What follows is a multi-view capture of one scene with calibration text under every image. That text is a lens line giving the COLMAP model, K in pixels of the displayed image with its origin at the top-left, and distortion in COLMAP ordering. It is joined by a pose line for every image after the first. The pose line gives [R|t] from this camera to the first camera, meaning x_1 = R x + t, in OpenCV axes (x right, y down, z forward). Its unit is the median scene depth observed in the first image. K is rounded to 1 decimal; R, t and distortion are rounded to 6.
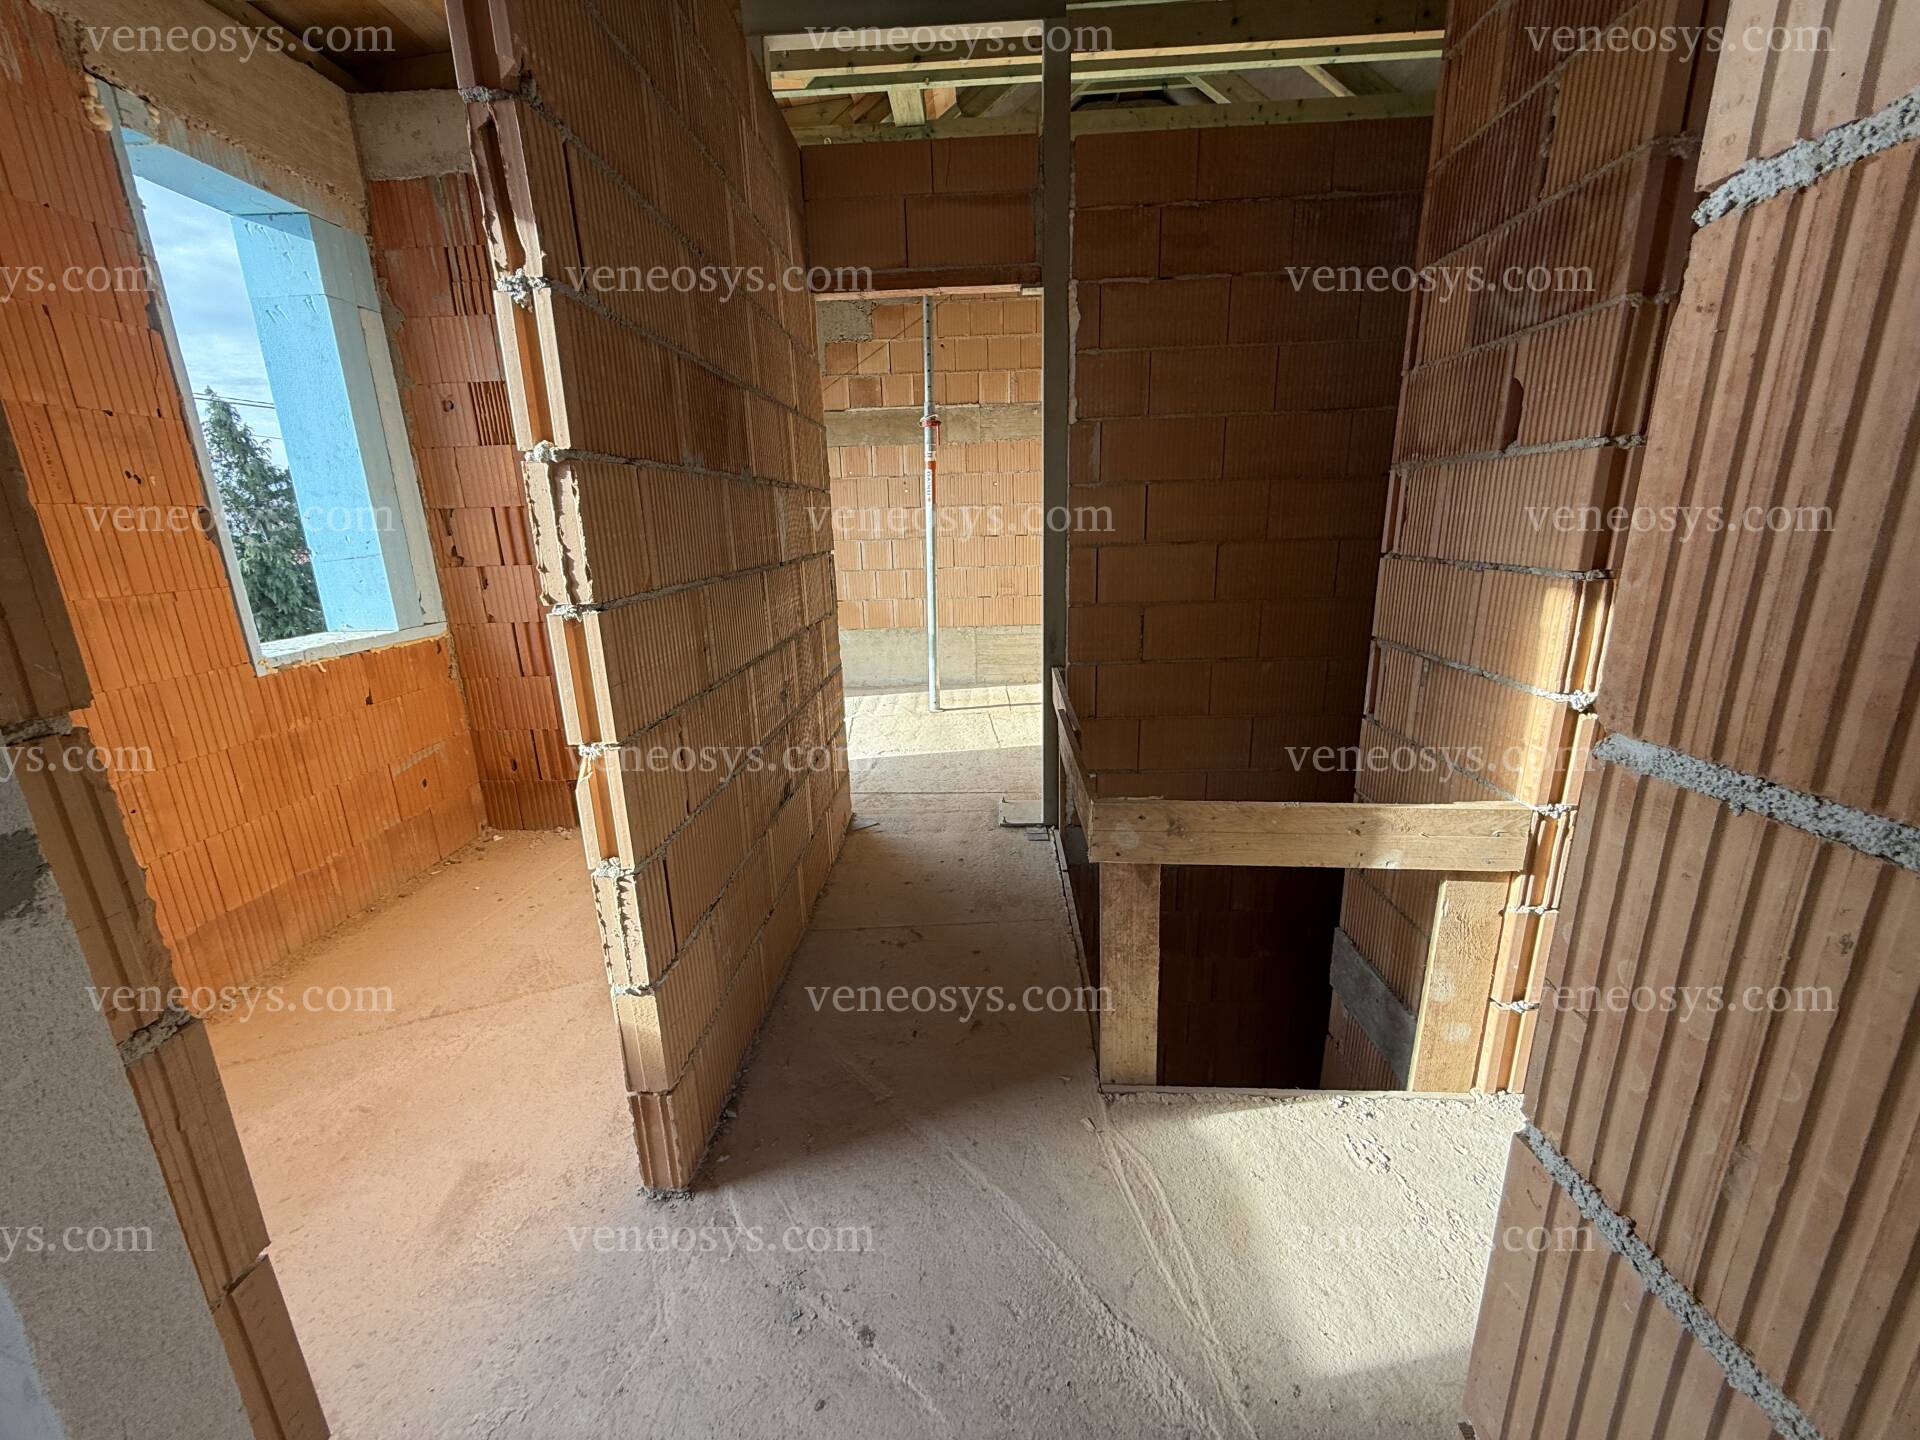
lens RADIAL K [[761.9, 0, 955.7], [0, 761.9, 719.4], [0, 0, 1]] dist [0.000083, -0.000196]
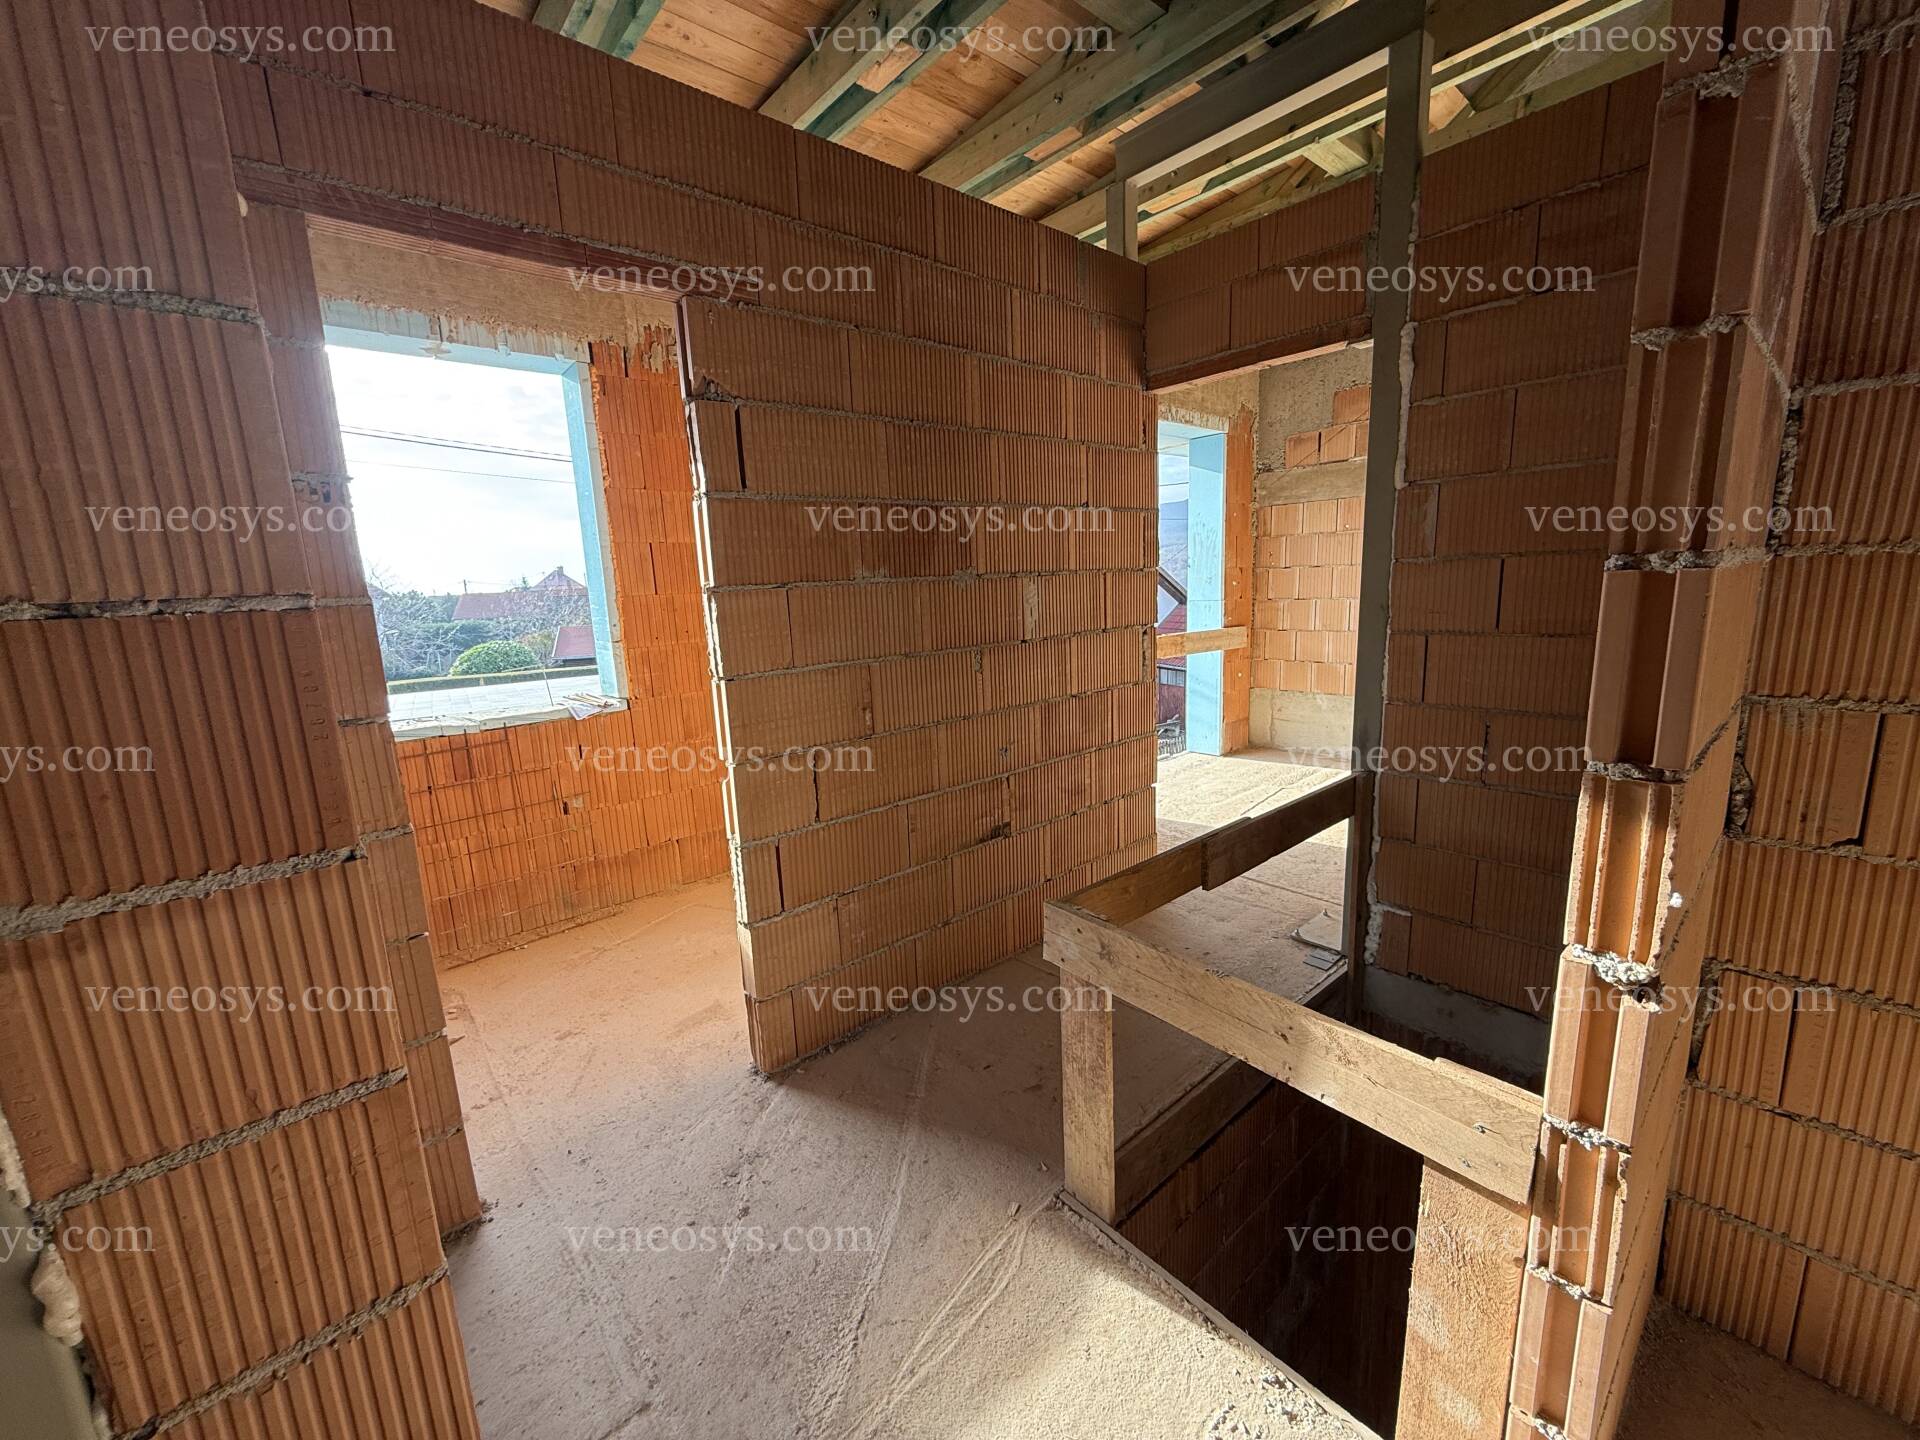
lens RADIAL K [[761.9, 0, 955.7], [0, 761.9, 719.4], [0, 0, 1]] dist [0.000083, -0.000196]
pose [[0.684966, 0.133093, -0.716315, 0.734691], [-0.164383, 0.986053, 0.026022, -0.128801], [0.709788, 0.099926, 0.697292, 0.152328]]
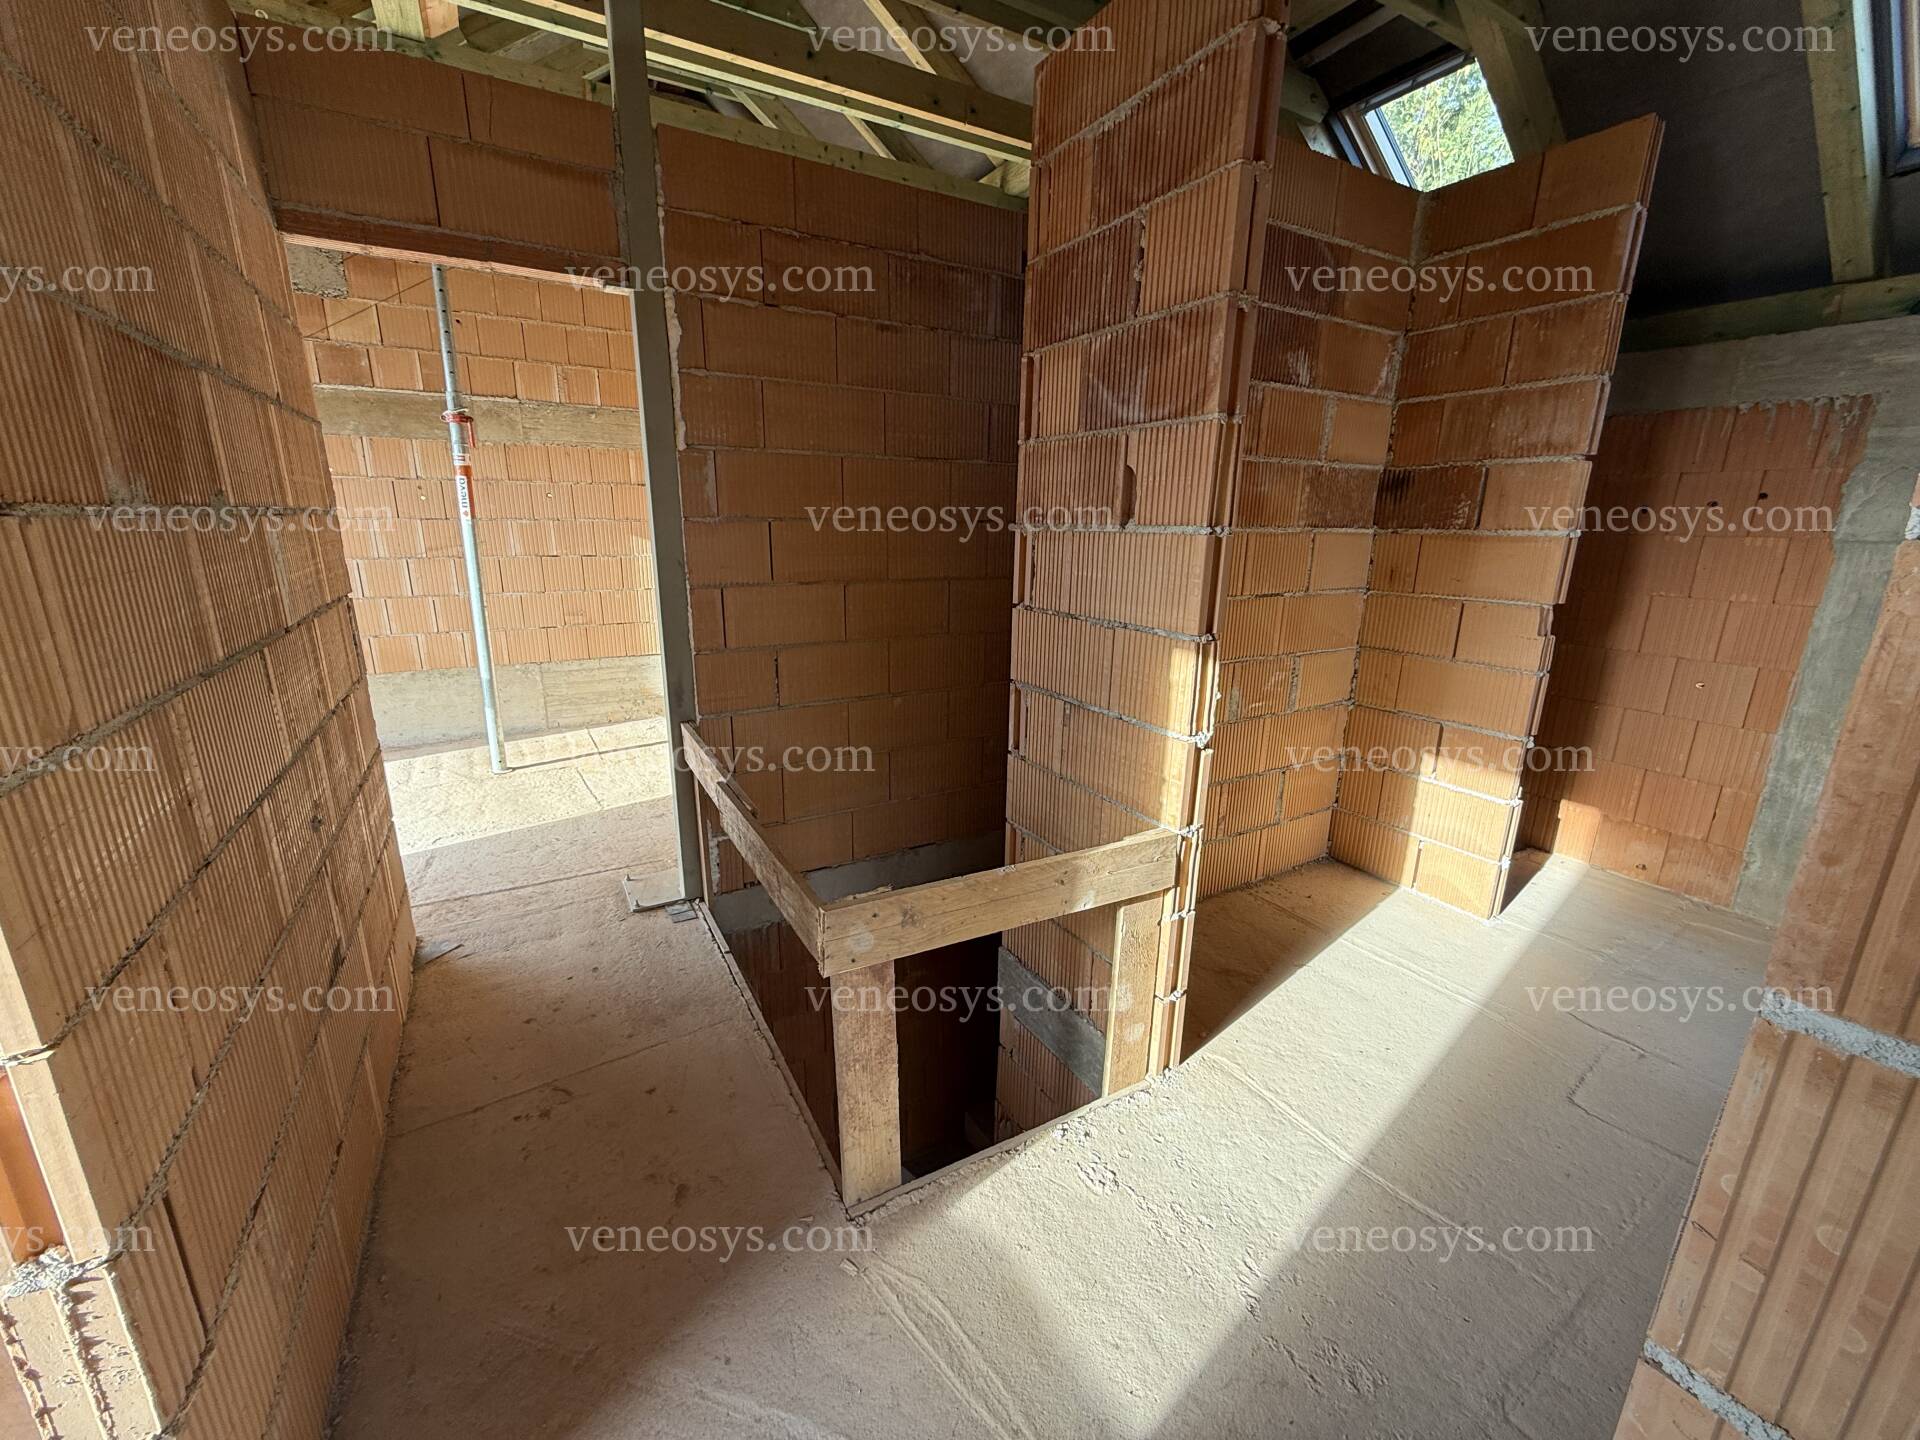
lens RADIAL K [[761.9, 0, 955.7], [0, 761.9, 719.4], [0, 0, 1]] dist [0.000083, -0.000196]
pose [[0.844128, -0.097357, 0.527229, -0.121015], [0.101366, 0.994620, 0.021370, -0.104042], [-0.526472, 0.035404, 0.849455, 0.151879]]
